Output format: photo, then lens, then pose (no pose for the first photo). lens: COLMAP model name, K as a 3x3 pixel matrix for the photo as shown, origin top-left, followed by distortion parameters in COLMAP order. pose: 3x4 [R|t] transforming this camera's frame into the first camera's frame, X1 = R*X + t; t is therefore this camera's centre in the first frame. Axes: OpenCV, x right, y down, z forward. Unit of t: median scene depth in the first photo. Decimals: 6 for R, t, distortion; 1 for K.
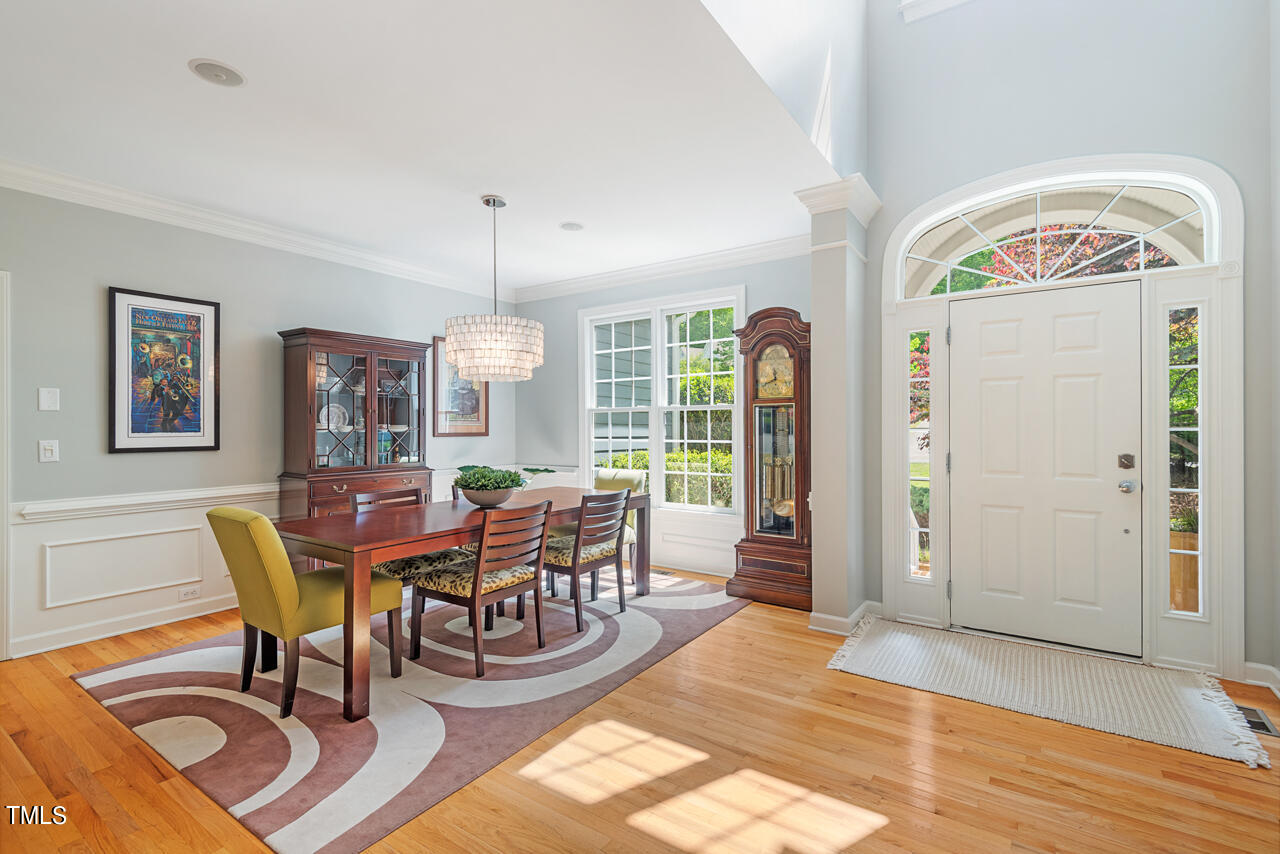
lens RADIAL K [[579.2, 0, 639.1], [0, 579.2, 417.7], [0, 0, 1]] dist [0.024887, -0.013283]
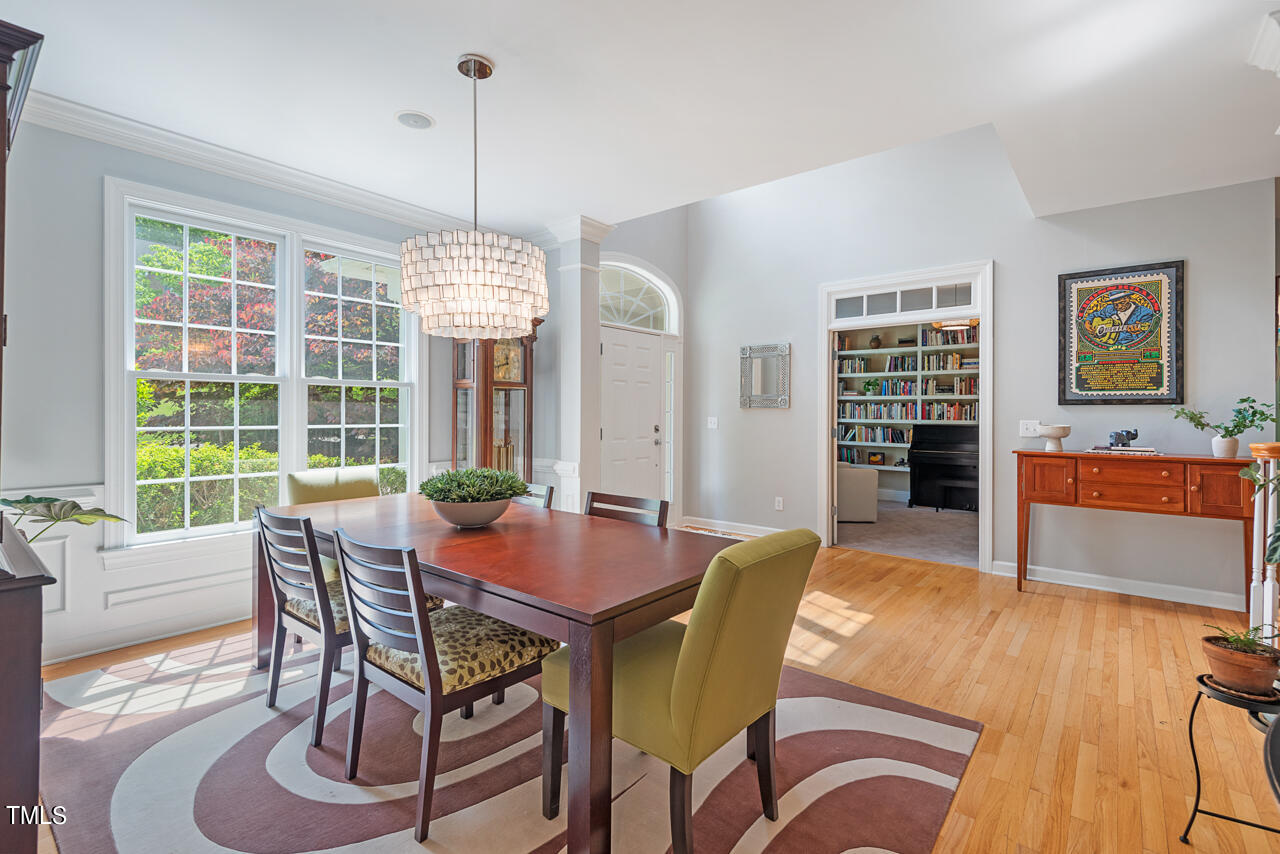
lens RADIAL K [[577.3, 0, 643.5], [0, 577.3, 421.9], [0, 0, 1]] dist [0.040158, -0.025402]
pose [[0.076001, -0.013334, 0.997019, -0.895295], [-0.022433, 0.999635, 0.015079, 0.019889], [-0.996855, -0.023512, 0.075674, 0.754663]]
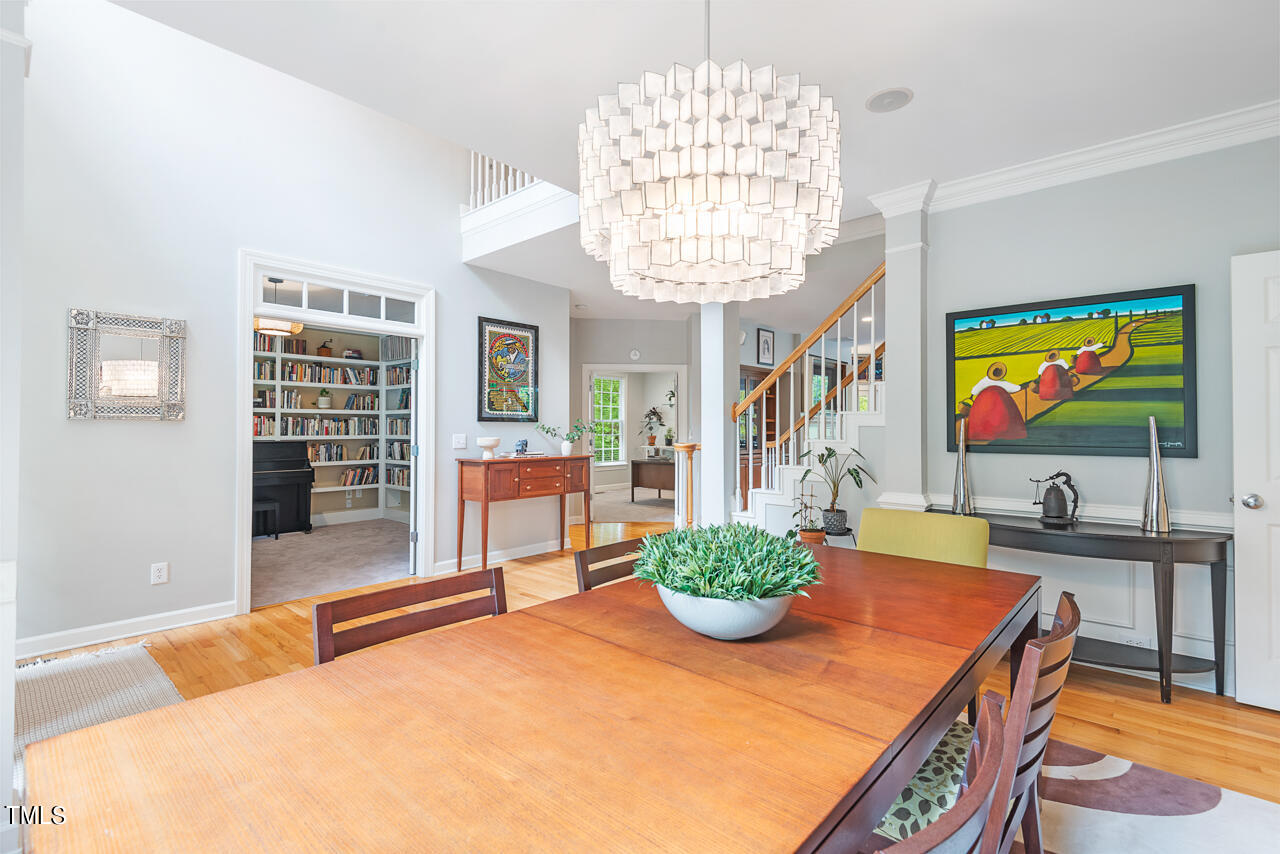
lens RADIAL K [[577.3, 0, 643.5], [0, 577.3, 421.9], [0, 0, 1]] dist [0.040158, -0.025402]
pose [[-0.991322, 0.002586, 0.131429, -0.263441], [-0.001689, 0.999473, -0.032410, 0.031873], [-0.131444, -0.032351, -0.990796, 1.370151]]
